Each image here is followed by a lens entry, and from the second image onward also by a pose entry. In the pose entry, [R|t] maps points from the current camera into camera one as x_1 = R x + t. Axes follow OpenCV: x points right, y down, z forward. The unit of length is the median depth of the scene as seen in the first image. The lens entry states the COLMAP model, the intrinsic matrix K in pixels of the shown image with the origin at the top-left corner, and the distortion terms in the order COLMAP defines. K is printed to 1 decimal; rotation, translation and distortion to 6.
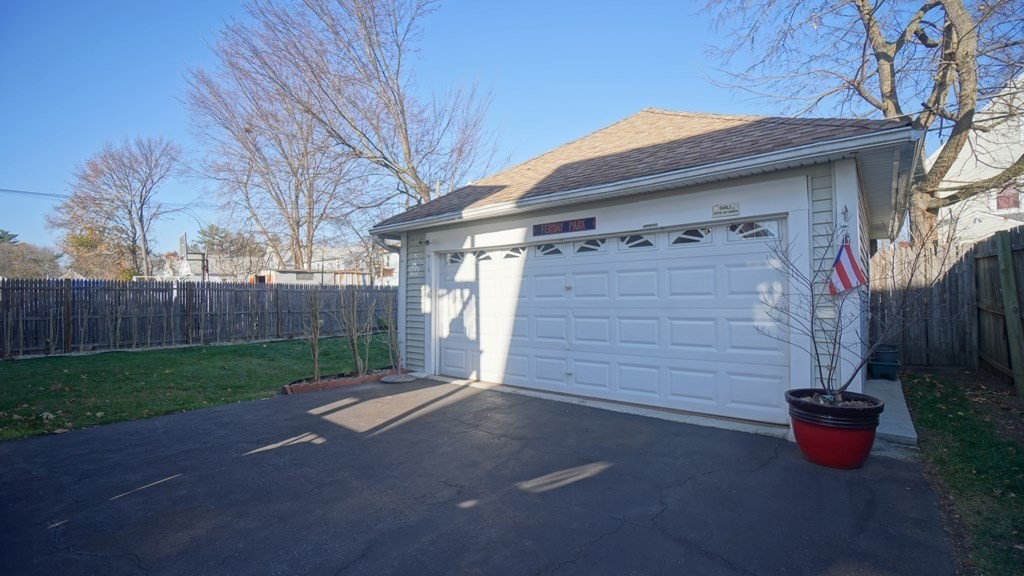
lens RADIAL K [[468.4, 0, 517.2], [0, 468.4, 288.3], [0, 0, 1]] dist [-0.051680, 0.015876]
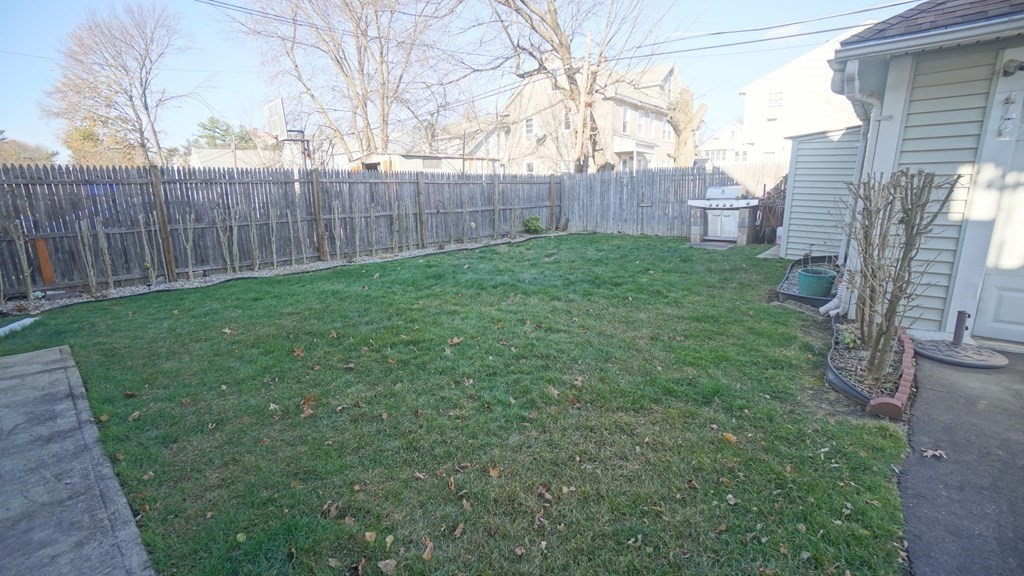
lens RADIAL K [[468.4, 0, 513.7], [0, 468.4, 291.7], [0, 0, 1]] dist [-0.051680, 0.015876]
pose [[0.999893, -0.005724, -0.013473, -0.320387], [0.008642, 0.973692, 0.227704, 0.006285], [0.011815, -0.227796, 0.973637, 0.230777]]
